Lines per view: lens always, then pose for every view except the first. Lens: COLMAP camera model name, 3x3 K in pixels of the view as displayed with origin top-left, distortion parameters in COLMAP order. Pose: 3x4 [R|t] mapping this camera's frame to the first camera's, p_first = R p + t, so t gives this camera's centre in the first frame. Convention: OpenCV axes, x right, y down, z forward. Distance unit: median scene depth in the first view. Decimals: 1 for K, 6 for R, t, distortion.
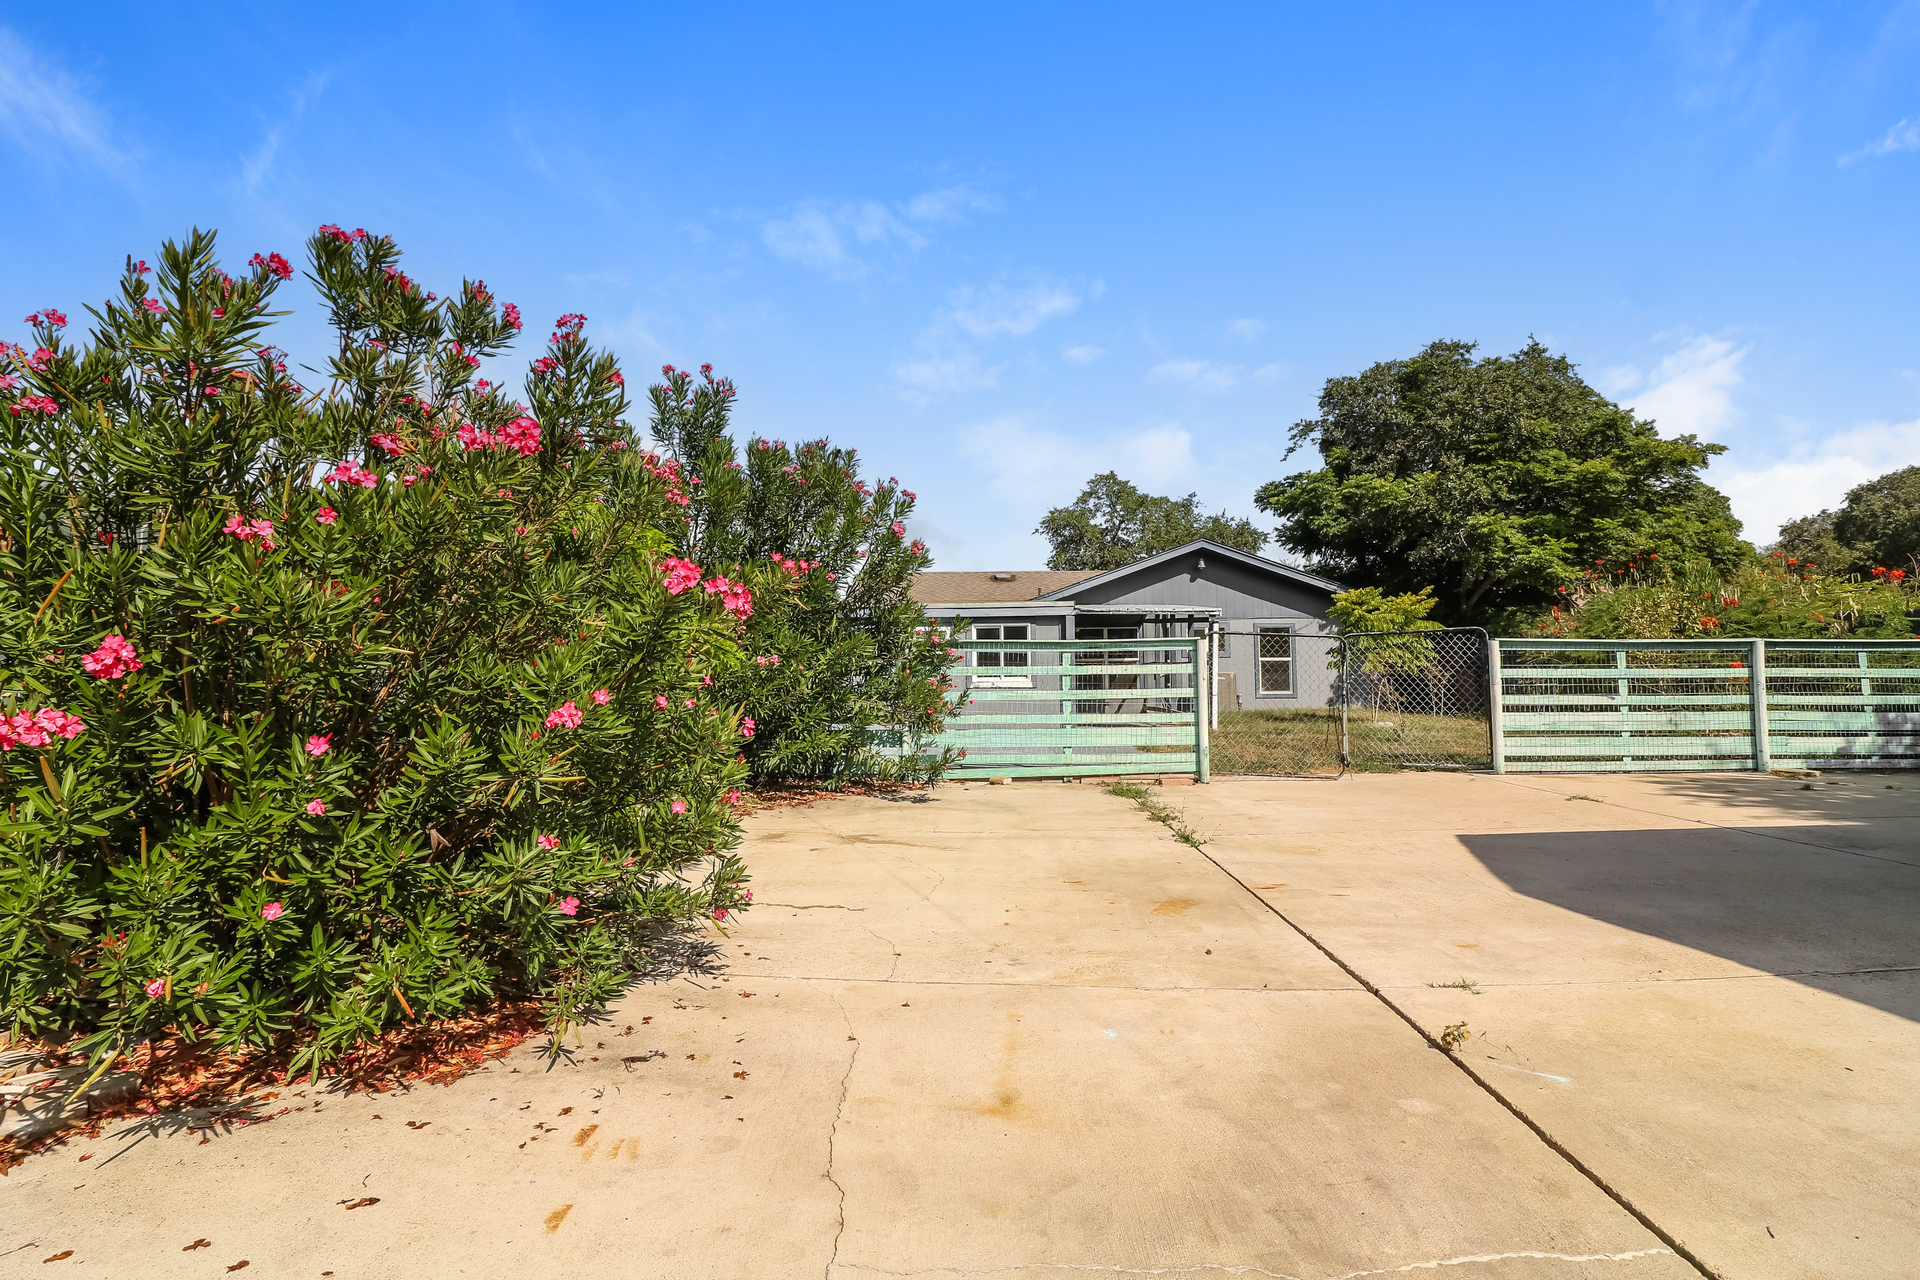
lens RADIAL K [[901.5, 0, 944.5], [0, 901.5, 615.3], [0, 0, 1]] dist [-0.001002, -0.001111]
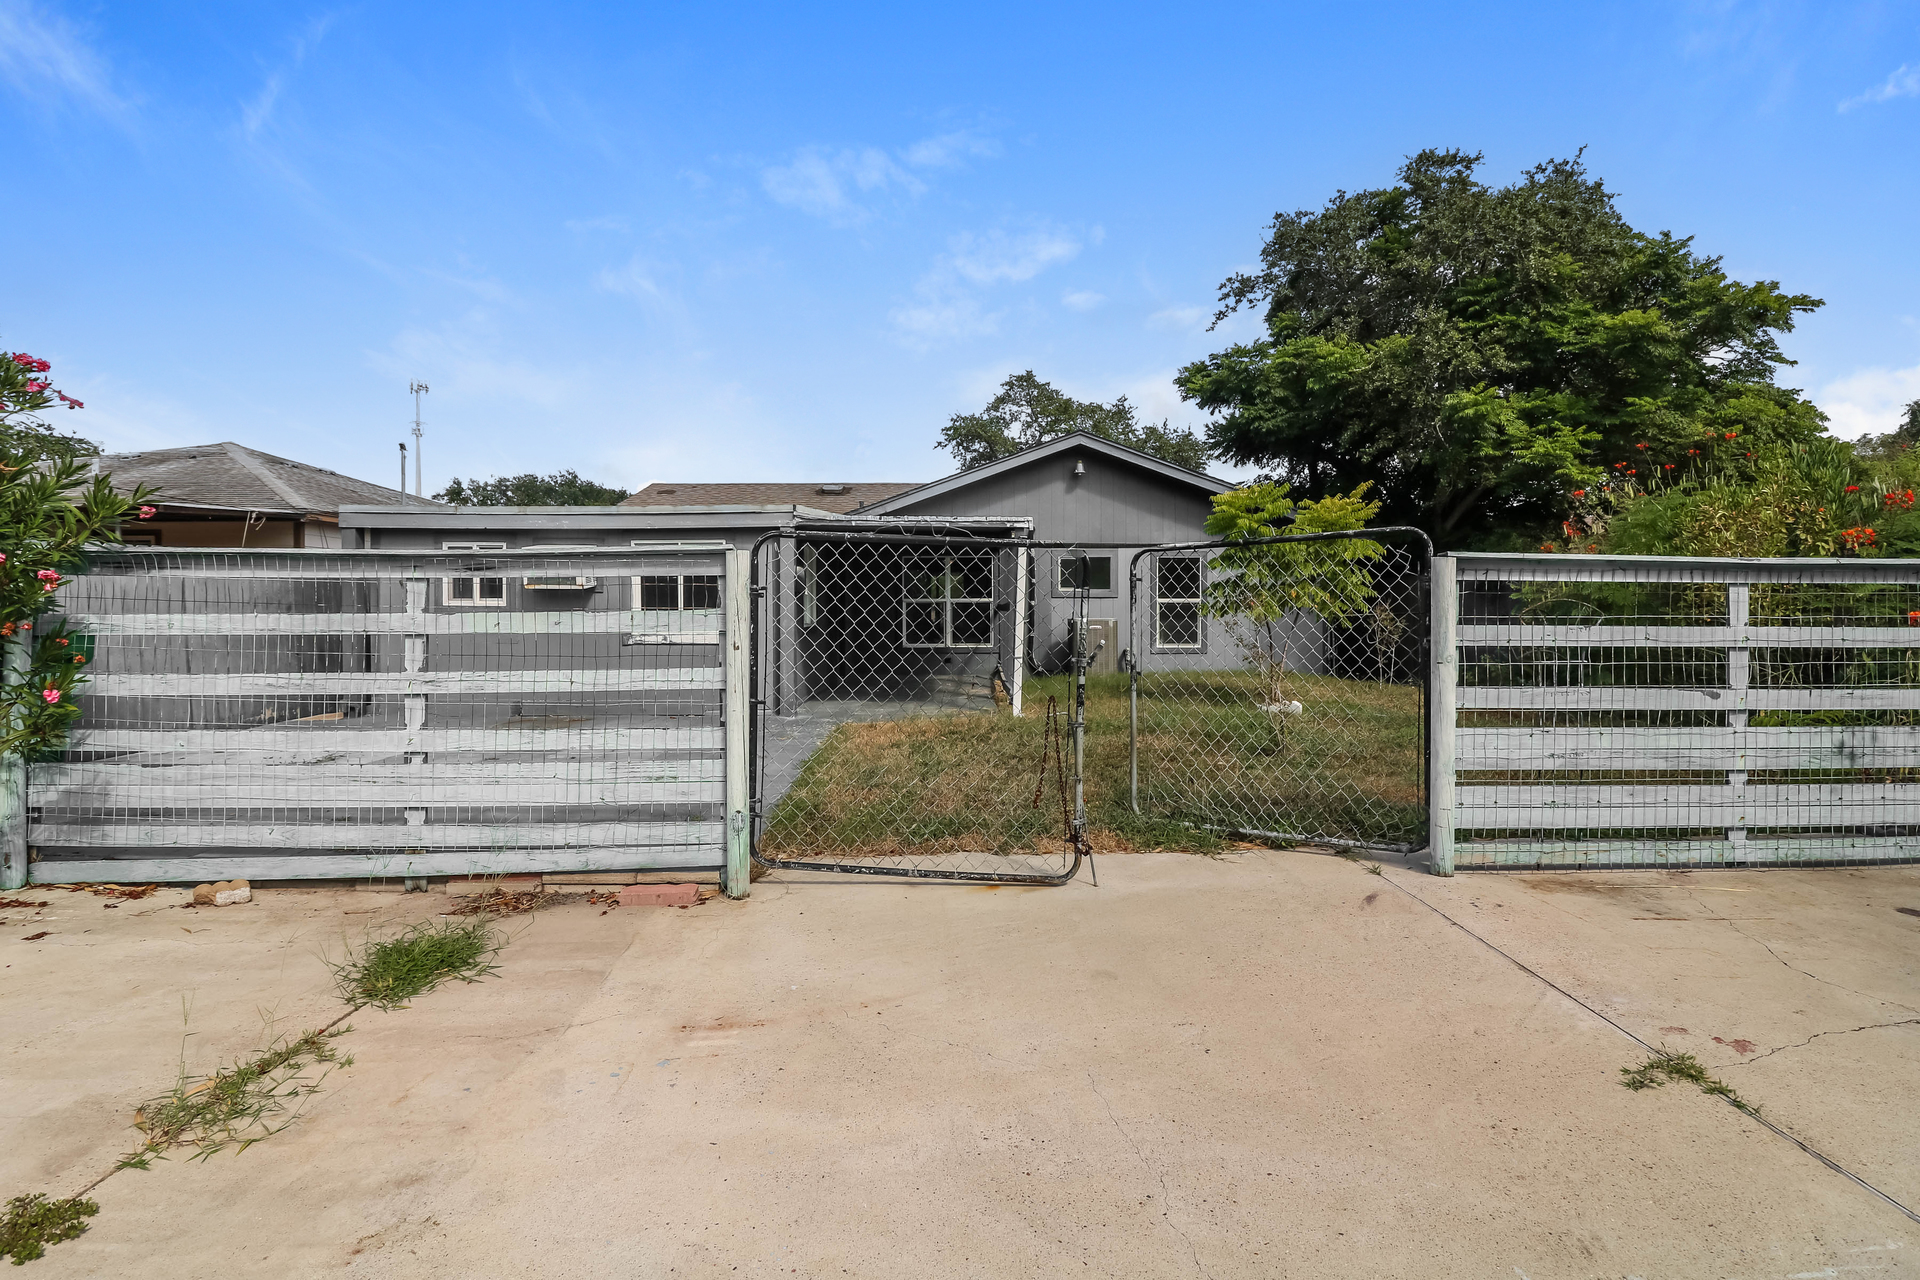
lens RADIAL K [[901.5, 0, 961.0], [0, 901.5, 637.5], [0, 0, 1]] dist [-0.001002, -0.001111]
pose [[0.999780, 0.004284, 0.020541, 0.196131], [-0.006124, 0.995889, 0.090375, 0.014921], [-0.020070, -0.090481, 0.995696, 0.304720]]
